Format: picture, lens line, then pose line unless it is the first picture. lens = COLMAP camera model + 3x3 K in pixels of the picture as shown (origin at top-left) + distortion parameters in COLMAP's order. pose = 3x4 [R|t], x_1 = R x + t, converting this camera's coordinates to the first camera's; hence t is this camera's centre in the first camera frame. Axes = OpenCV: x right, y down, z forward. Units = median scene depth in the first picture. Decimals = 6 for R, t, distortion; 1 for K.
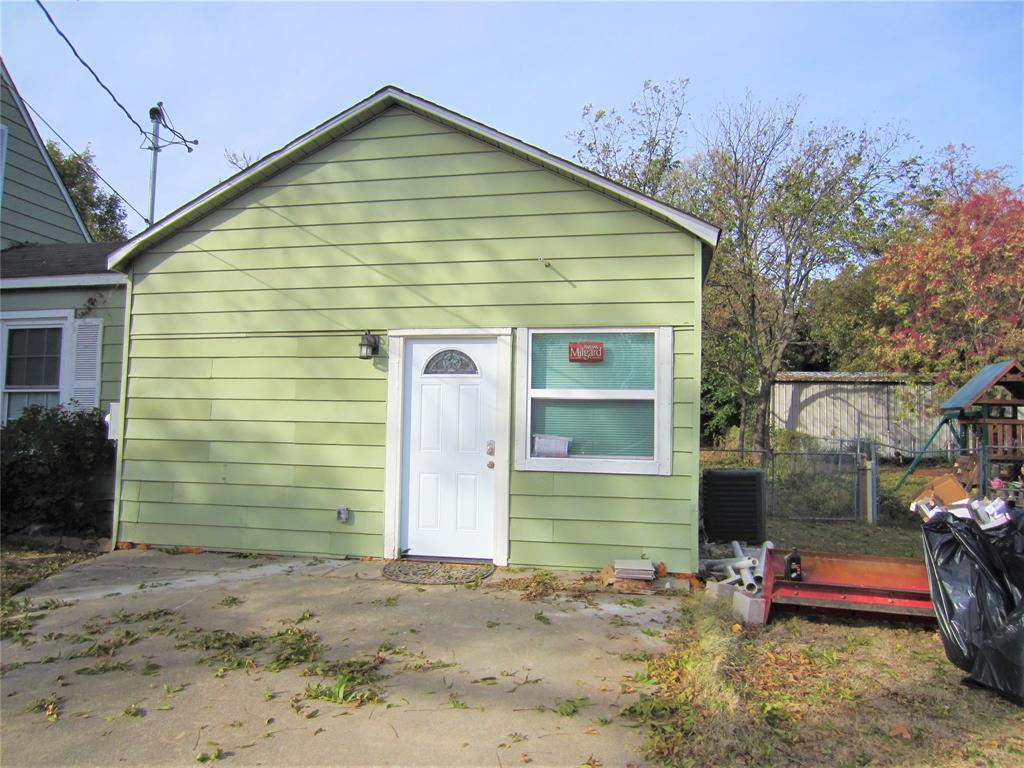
lens RADIAL K [[719.1, 0, 512.0], [0, 719.1, 384.0], [0, 0, 1]] dist [-0.036270, 0.011179]
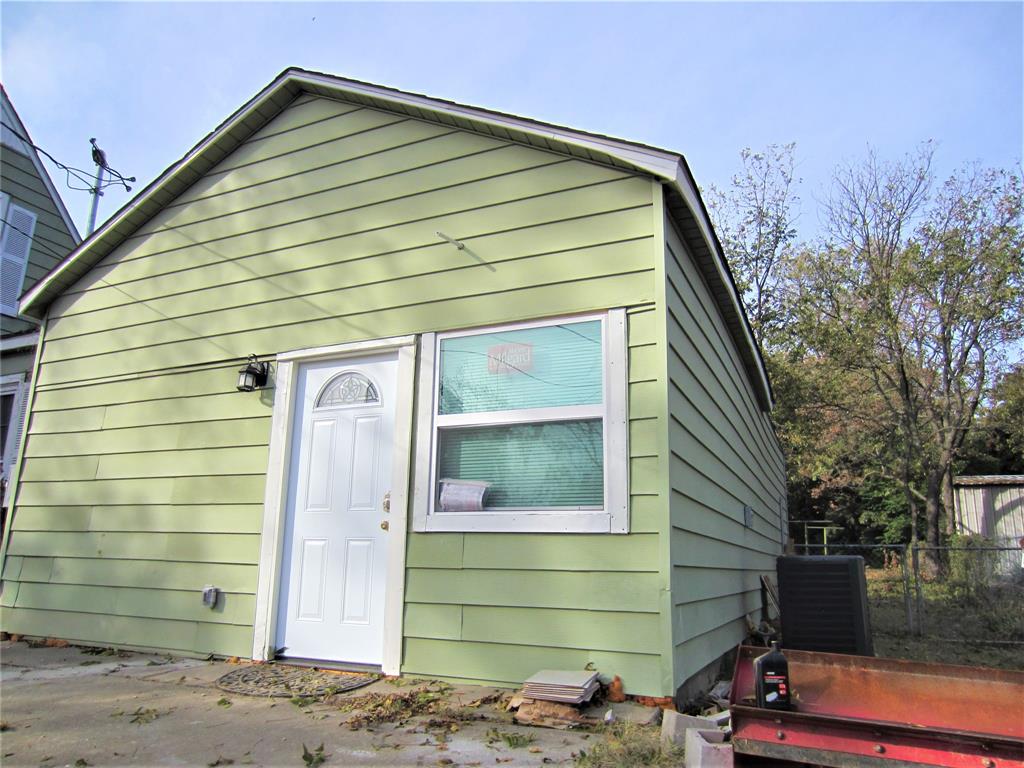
lens RADIAL K [[719.1, 0, 512.0], [0, 719.1, 384.0], [0, 0, 1]] dist [-0.036270, 0.011179]
pose [[0.974578, -0.054169, -0.217401, 0.245702], [0.015564, 0.984357, -0.175497, 0.098961], [0.223506, 0.167652, 0.960176, 0.321354]]
